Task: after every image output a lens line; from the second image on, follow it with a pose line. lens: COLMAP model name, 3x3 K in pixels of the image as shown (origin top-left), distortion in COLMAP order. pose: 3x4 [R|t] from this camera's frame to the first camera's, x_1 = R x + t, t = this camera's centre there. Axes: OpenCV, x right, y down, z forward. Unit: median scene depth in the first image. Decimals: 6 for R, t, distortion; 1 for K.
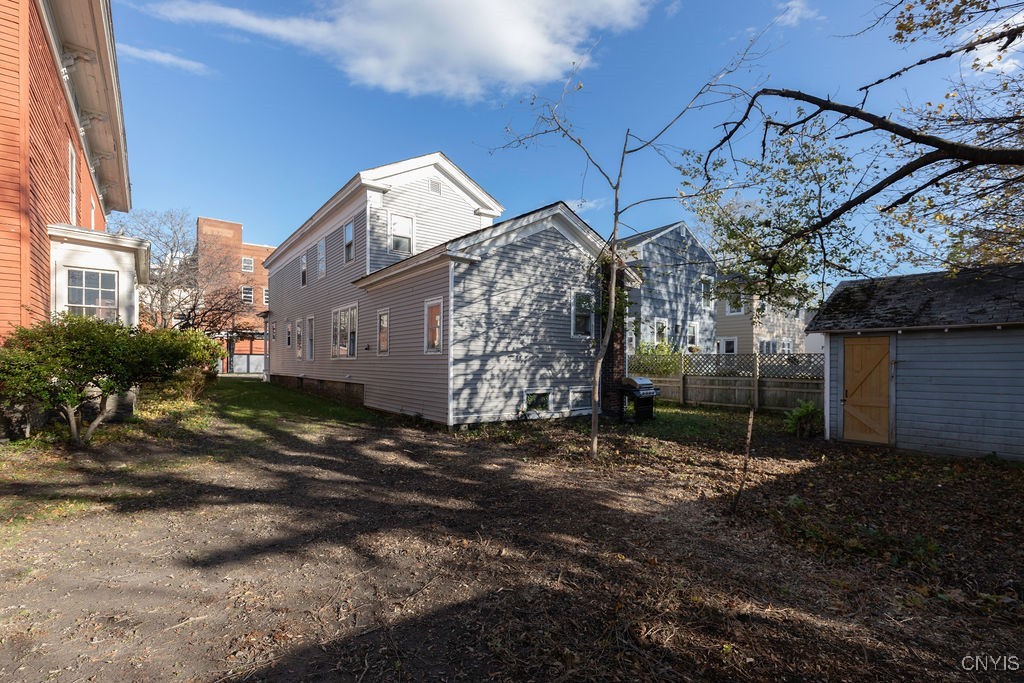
lens RADIAL K [[459.4, 0, 511.7], [0, 459.4, 366.0], [0, 0, 1]] dist [0.002557, 0.000153]
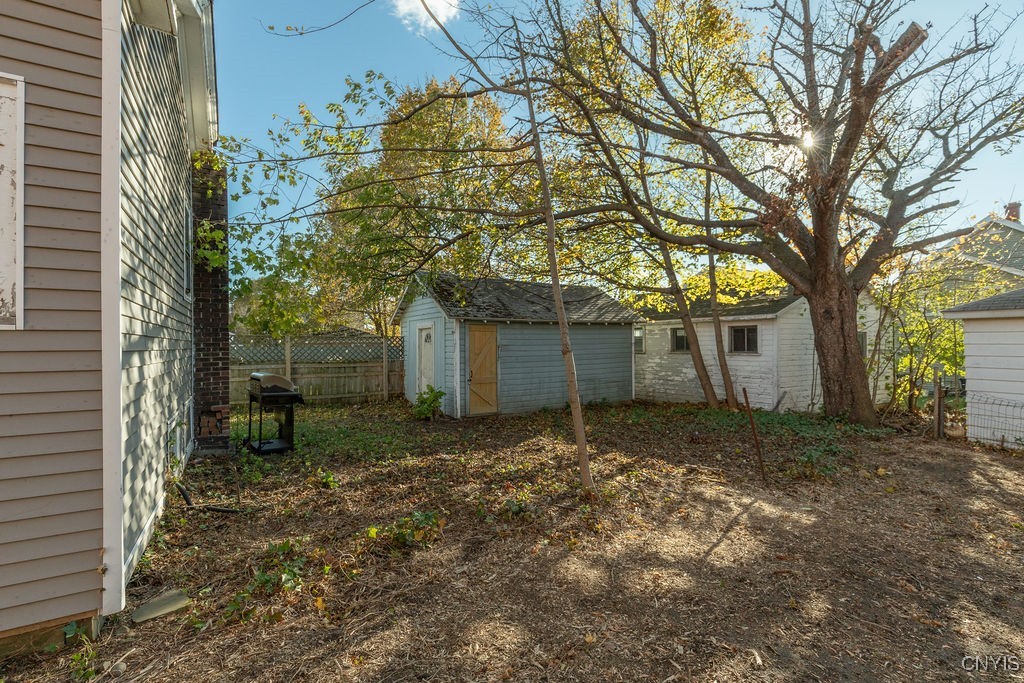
lens RADIAL K [[452.9, 0, 512.0], [0, 452.9, 341.5], [0, 0, 1]] dist [0.001213, 0.000047]
pose [[0.113234, -0.000767, 0.993568, -0.341089], [0.008242, 0.999966, -0.000168, -0.017626], [-0.993534, 0.008208, 0.113236, 0.721902]]
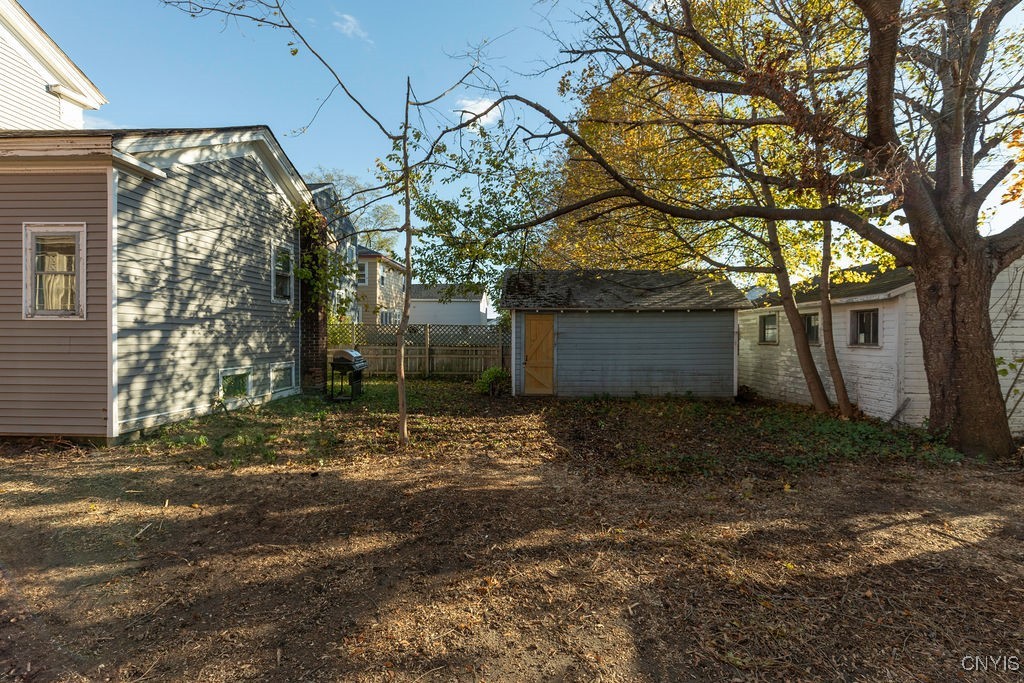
lens RADIAL K [[462.3, 0, 512.0], [0, 462.3, 341.5], [0, 0, 1]] dist [0.000781, -0.000003]
pose [[0.645181, -0.014391, 0.763894, -0.255315], [0.001648, 0.999846, 0.017444, -0.007621], [-0.764028, -0.009996, 0.645106, 0.193759]]
